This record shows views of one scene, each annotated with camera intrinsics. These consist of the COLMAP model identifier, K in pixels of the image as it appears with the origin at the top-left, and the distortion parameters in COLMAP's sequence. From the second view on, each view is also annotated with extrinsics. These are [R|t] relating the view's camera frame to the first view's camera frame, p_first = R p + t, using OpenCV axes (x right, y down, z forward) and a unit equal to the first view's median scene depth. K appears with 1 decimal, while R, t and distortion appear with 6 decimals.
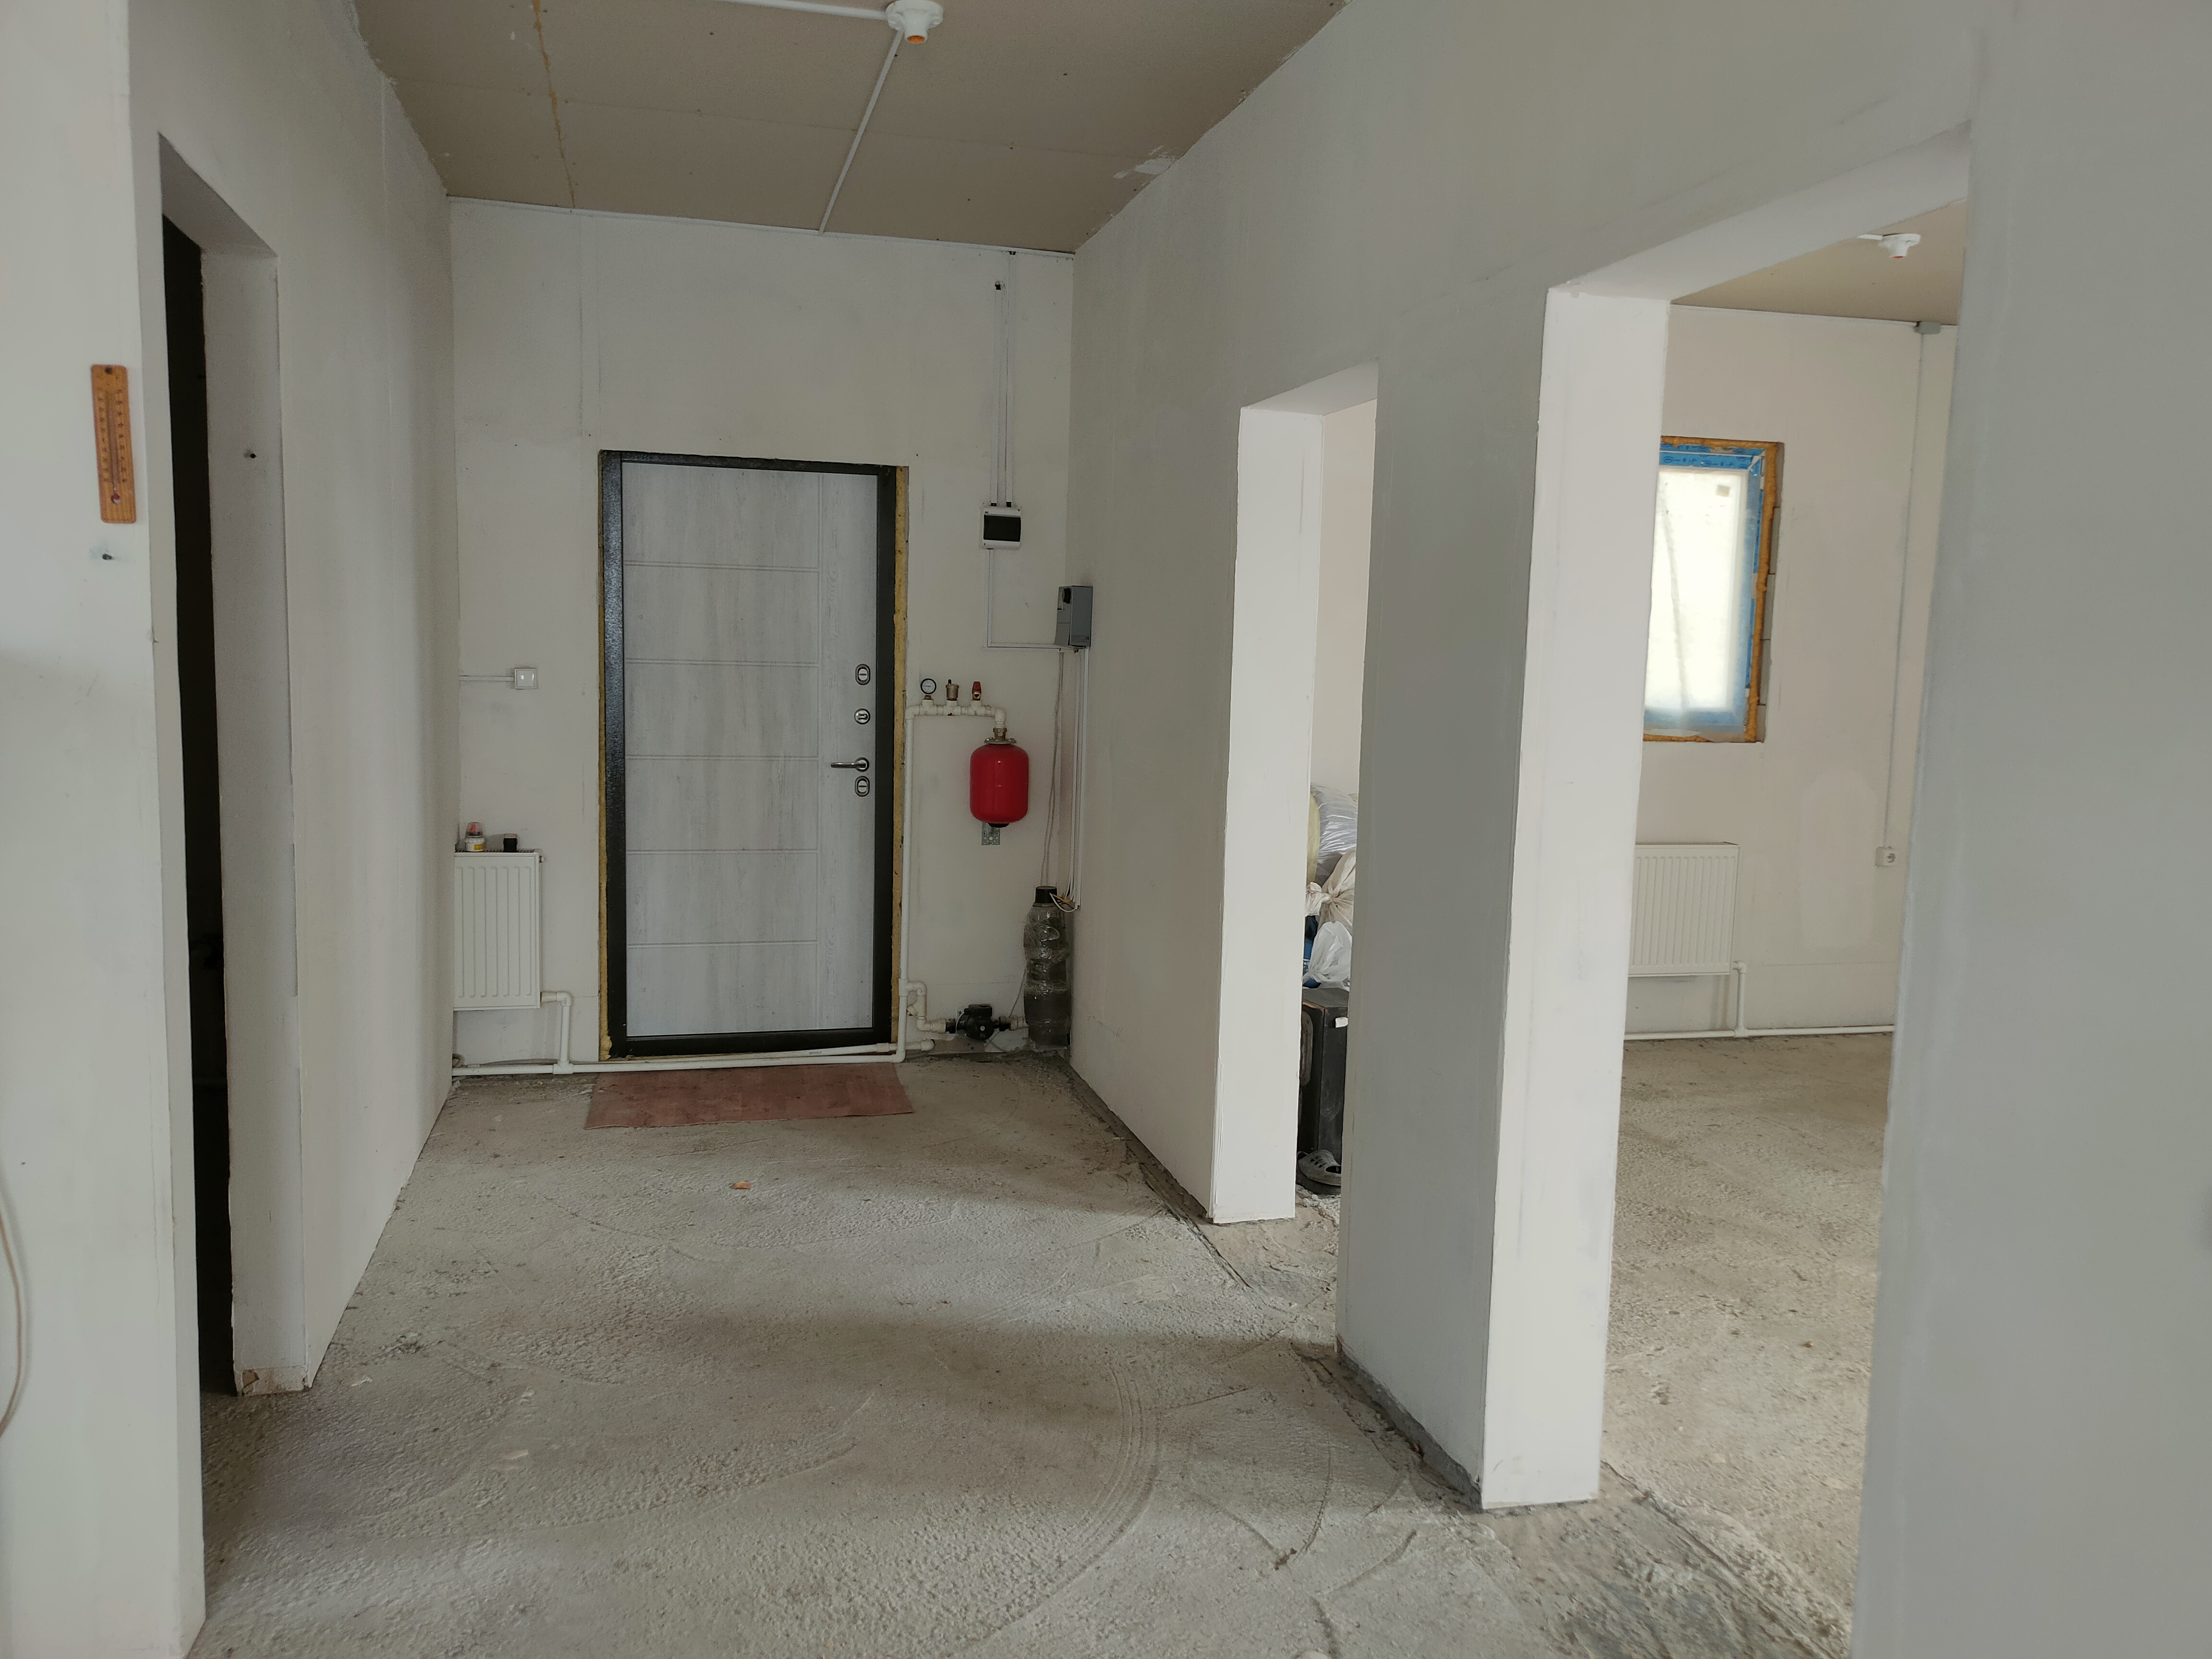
lens RADIAL K [[1769.9, 0, 1110.9], [0, 1769.9, 834.0], [0, 0, 1]] dist [0.036050, 0.004813]
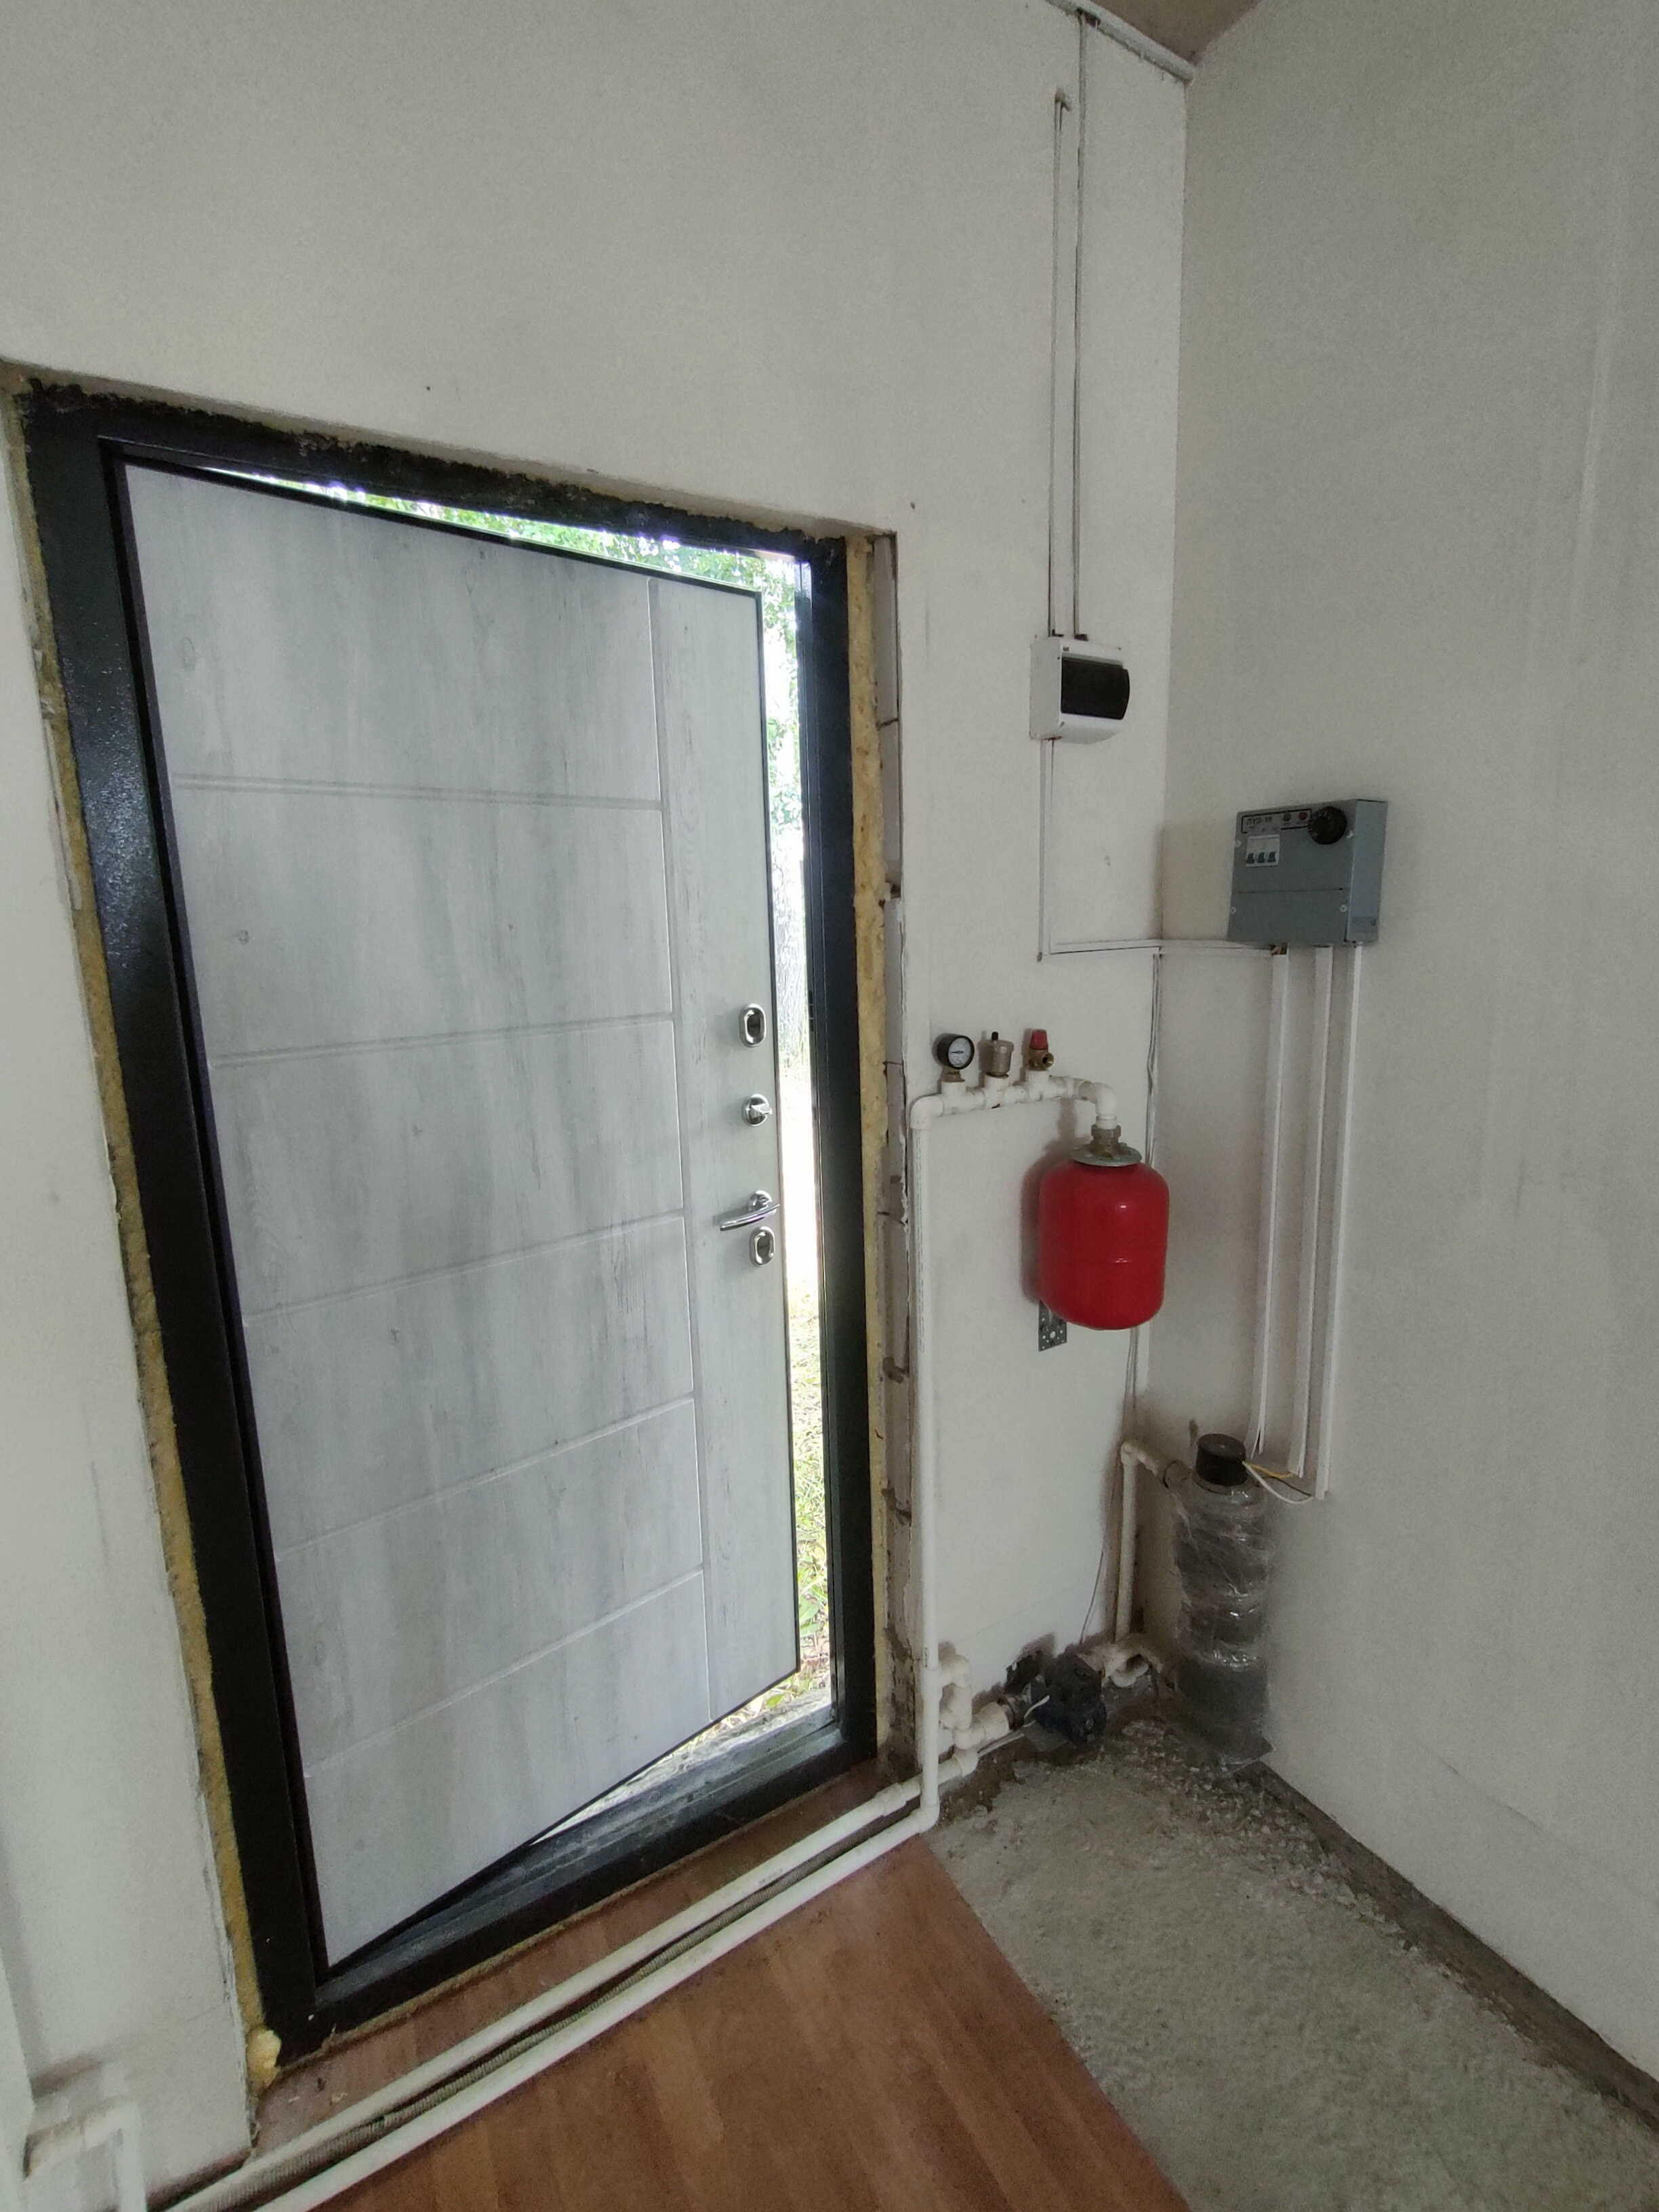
lens RADIAL K [[1000.6, 0, 814.2], [0, 1000.6, 1105.8], [0, 0, 1]] dist [-0.000509, 0.000514]
pose [[0.968938, -0.097762, 0.227161, -0.196495], [0.082284, 0.993656, 0.076660, -0.091700], [-0.233215, -0.055587, 0.970835, 0.756400]]
